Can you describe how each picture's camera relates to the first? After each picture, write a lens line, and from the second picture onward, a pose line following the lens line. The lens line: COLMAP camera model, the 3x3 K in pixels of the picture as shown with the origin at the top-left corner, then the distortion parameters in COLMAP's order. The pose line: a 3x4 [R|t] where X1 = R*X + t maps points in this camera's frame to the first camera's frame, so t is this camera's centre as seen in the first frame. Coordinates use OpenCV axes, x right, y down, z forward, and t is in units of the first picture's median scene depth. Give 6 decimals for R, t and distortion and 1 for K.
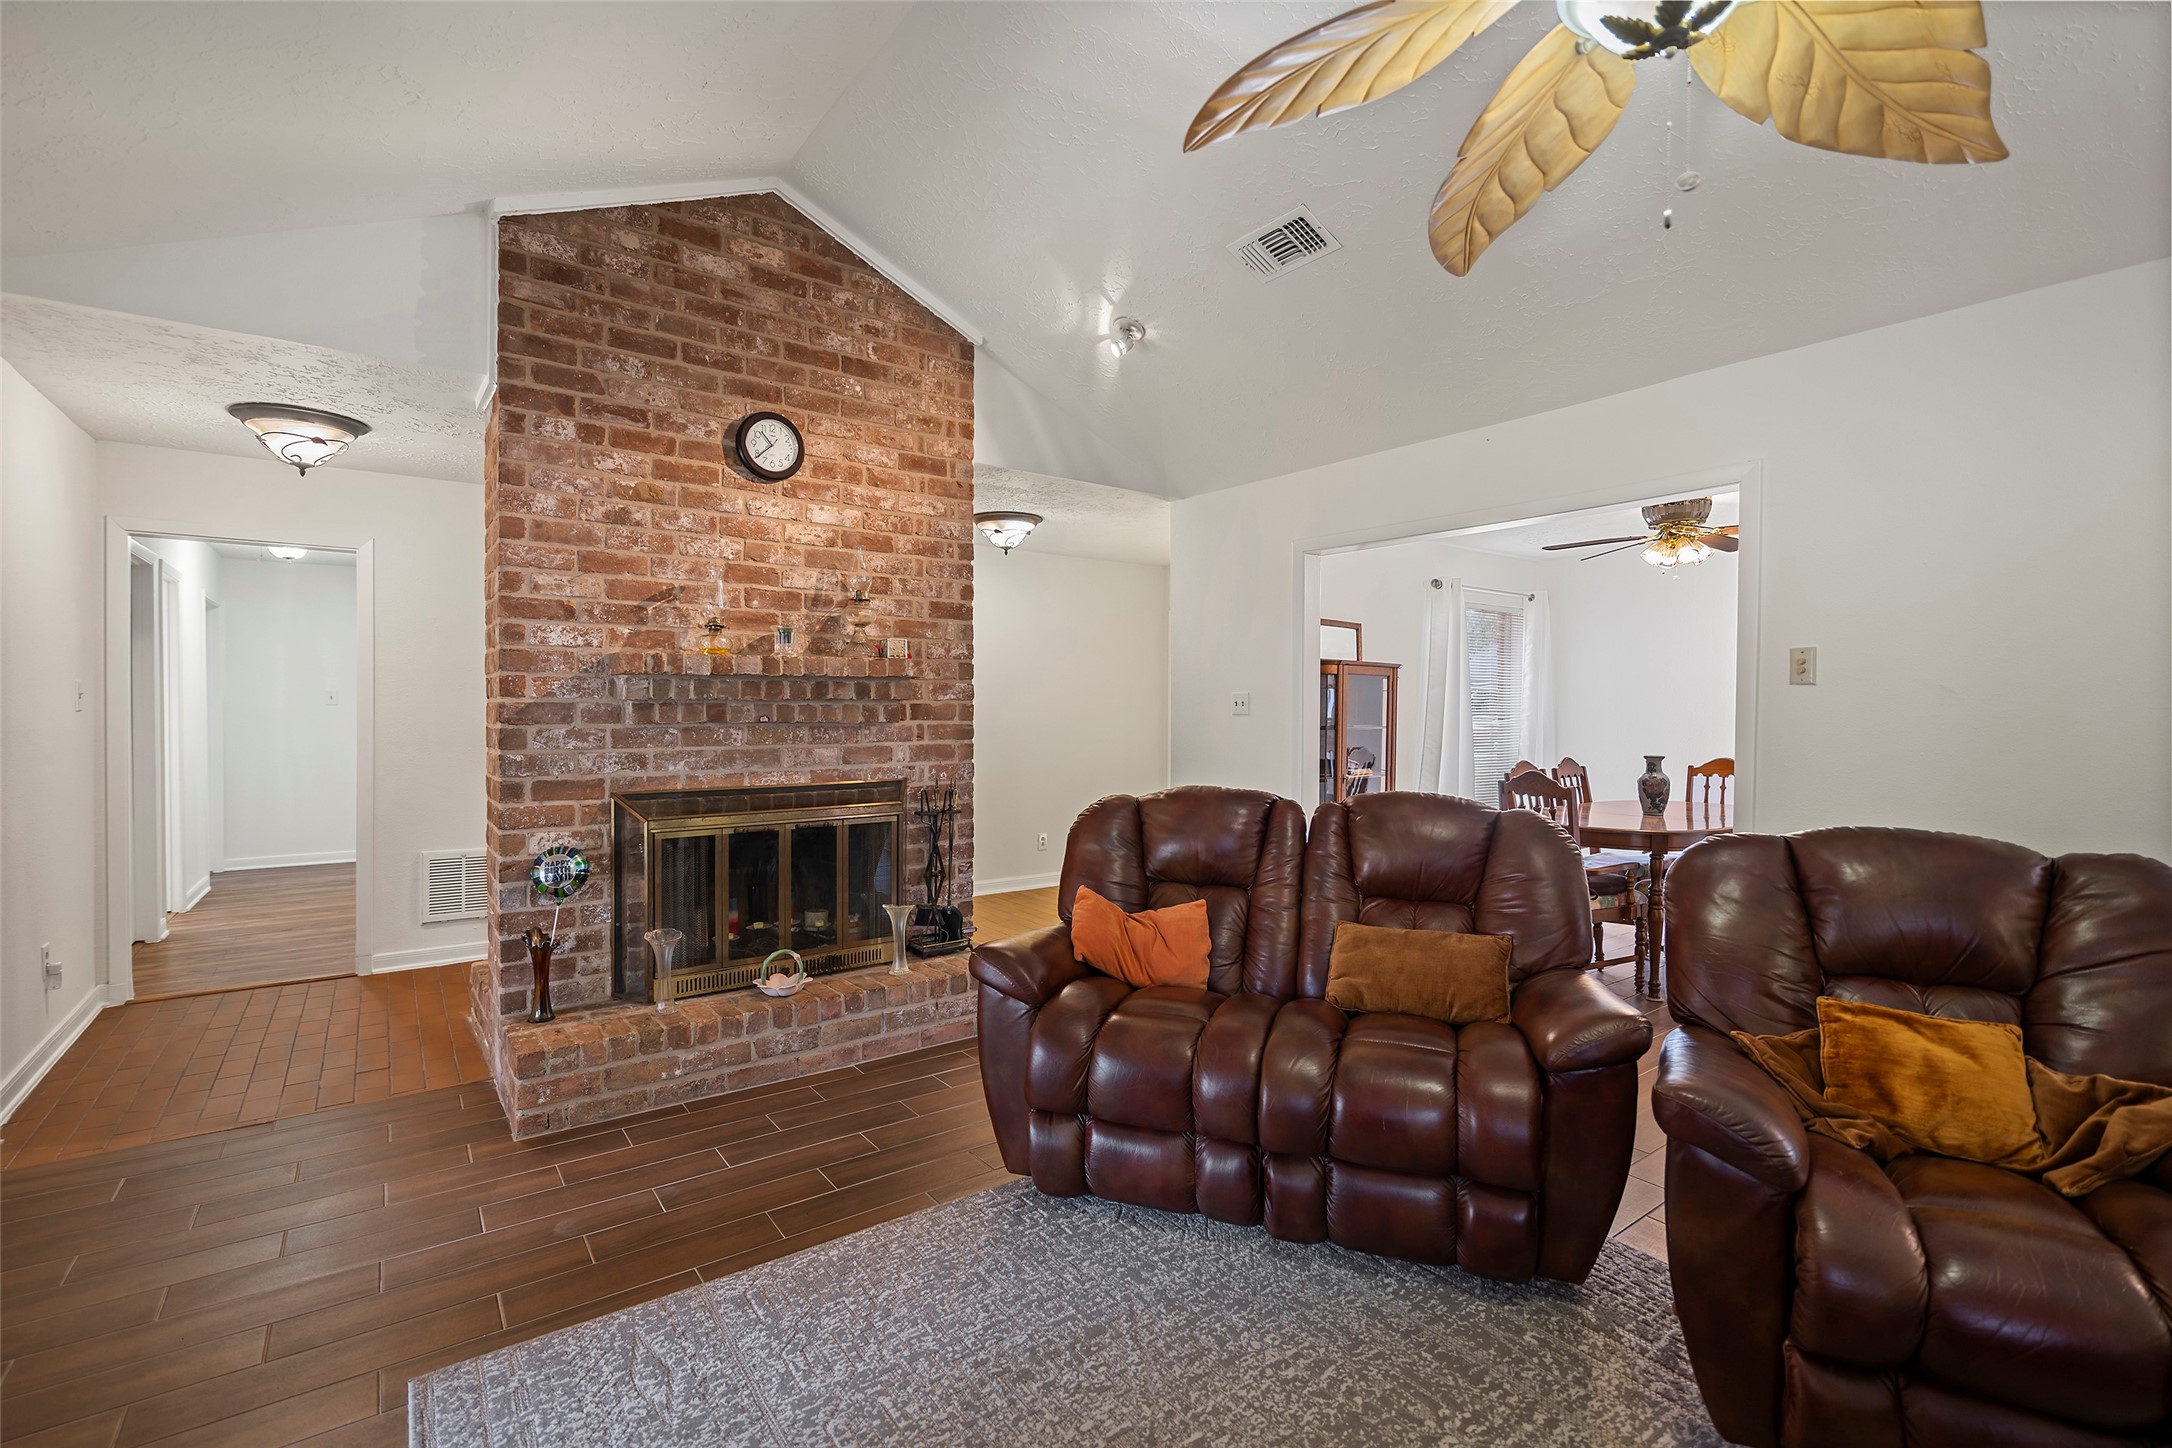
lens RADIAL K [[982.6, 0, 1087.2], [0, 982.6, 722.3], [0, 0, 1]] dist [0.001229, 0.000251]
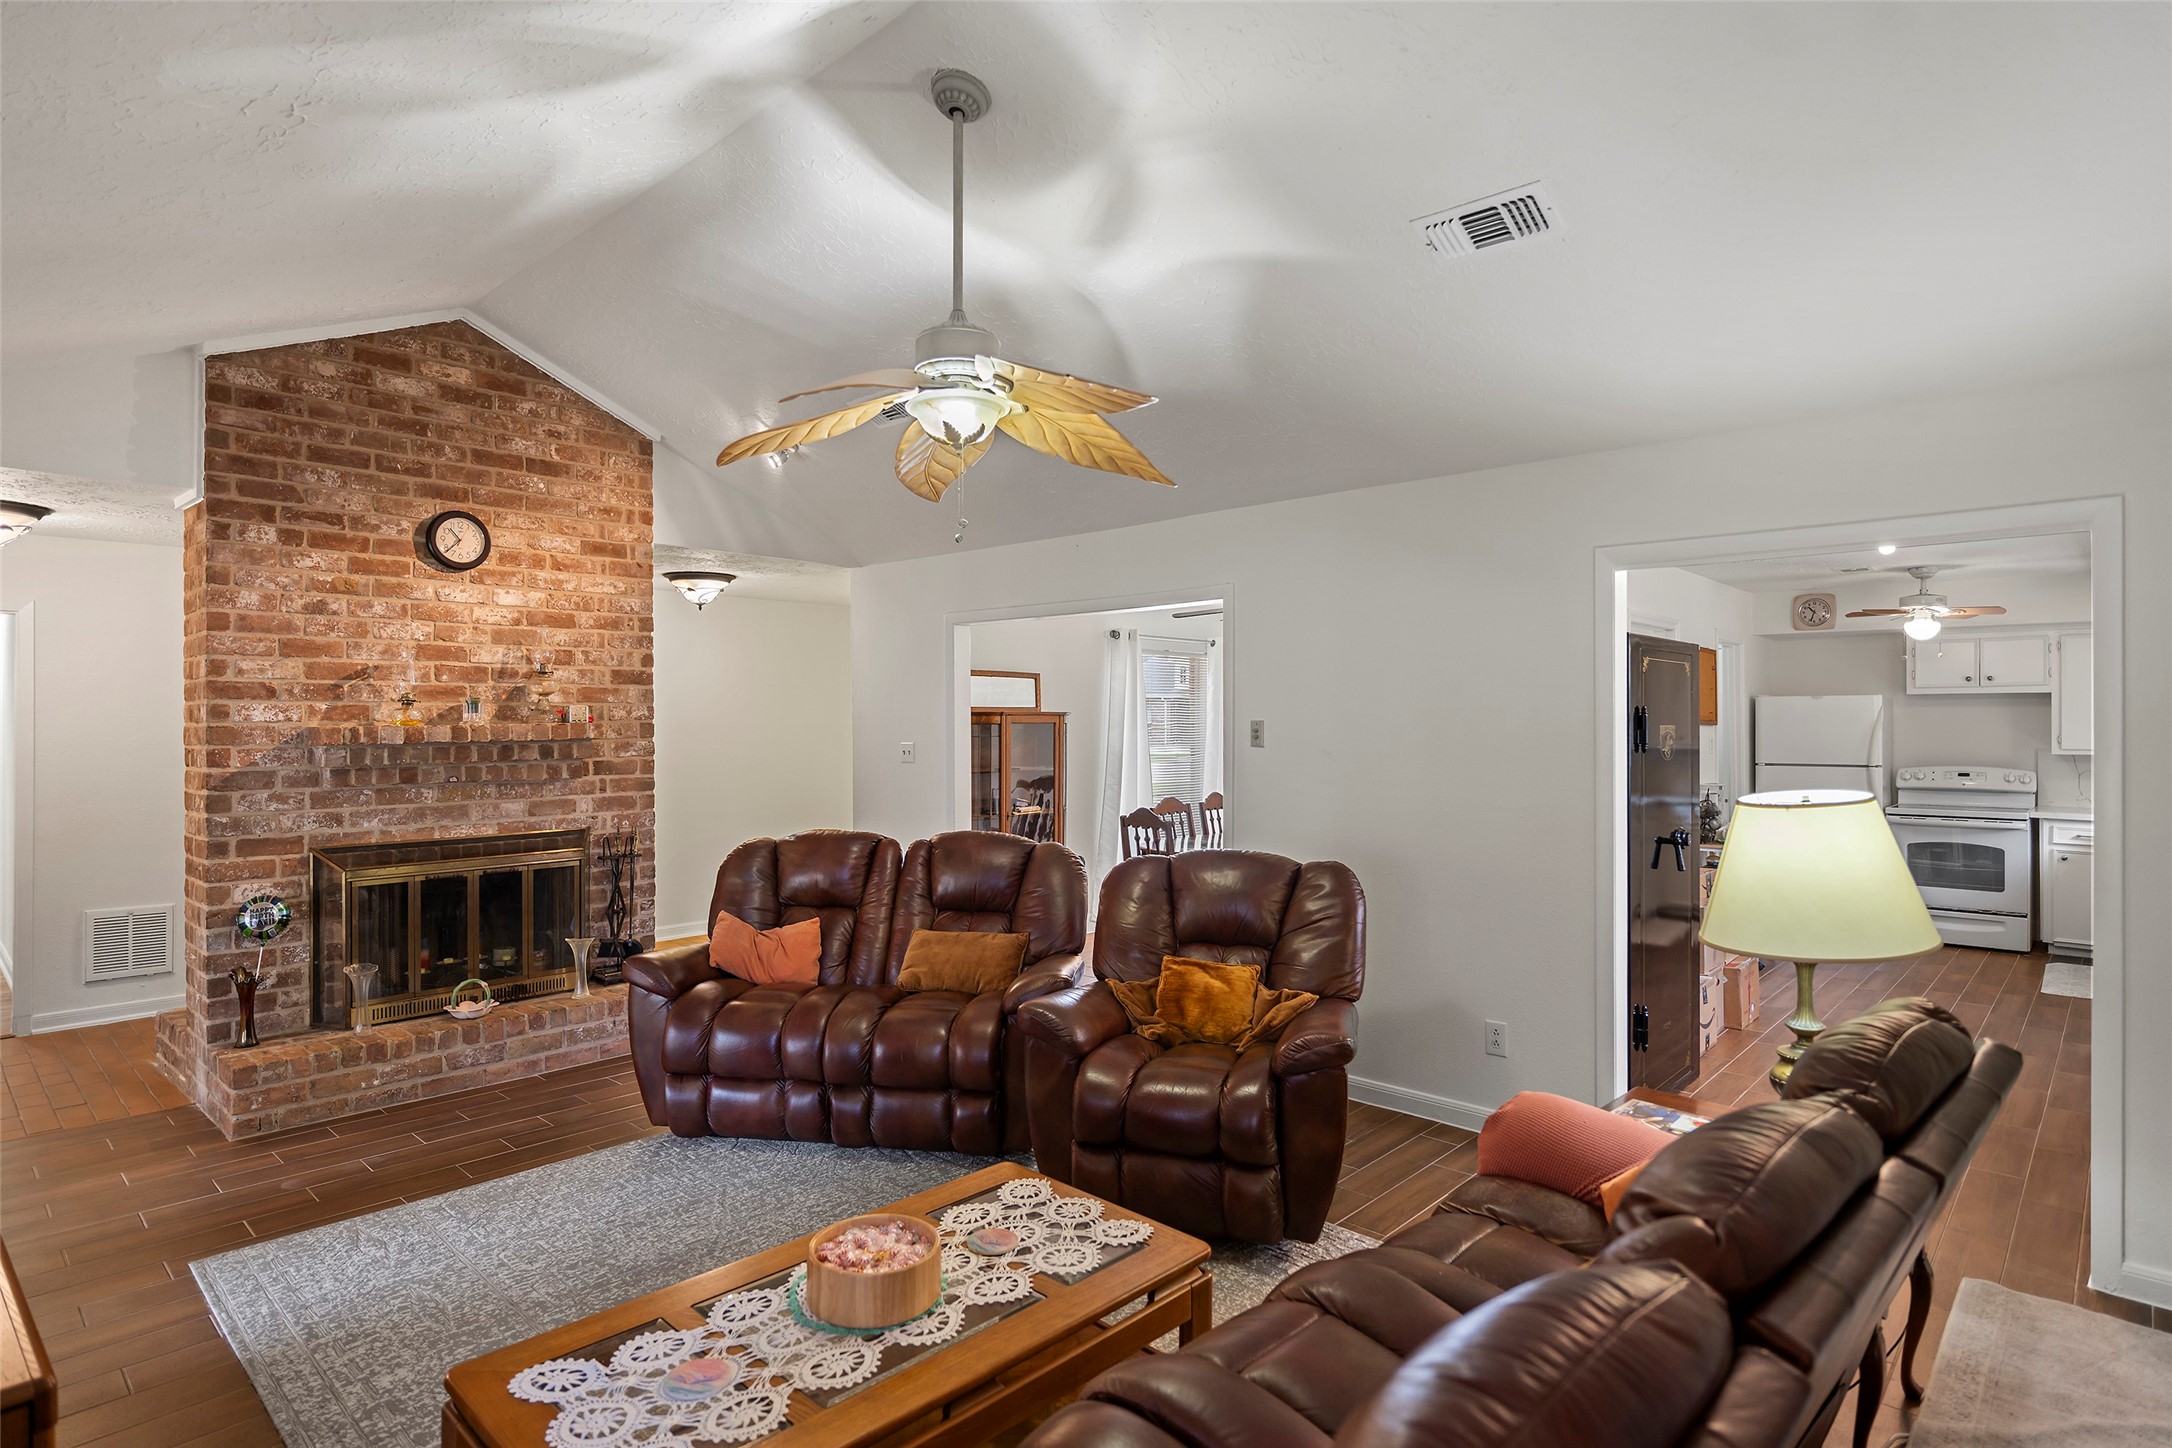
lens RADIAL K [[1172.7, 0, 1085.0], [0, 1172.7, 720.8], [0, 0, 1]] dist [-0.000330, 0.001674]
pose [[0.984419, -0.008853, 0.175616, 0.174741], [0.011743, 0.999812, -0.015421, -0.046778], [-0.175446, 0.017243, 0.984338, -0.531586]]
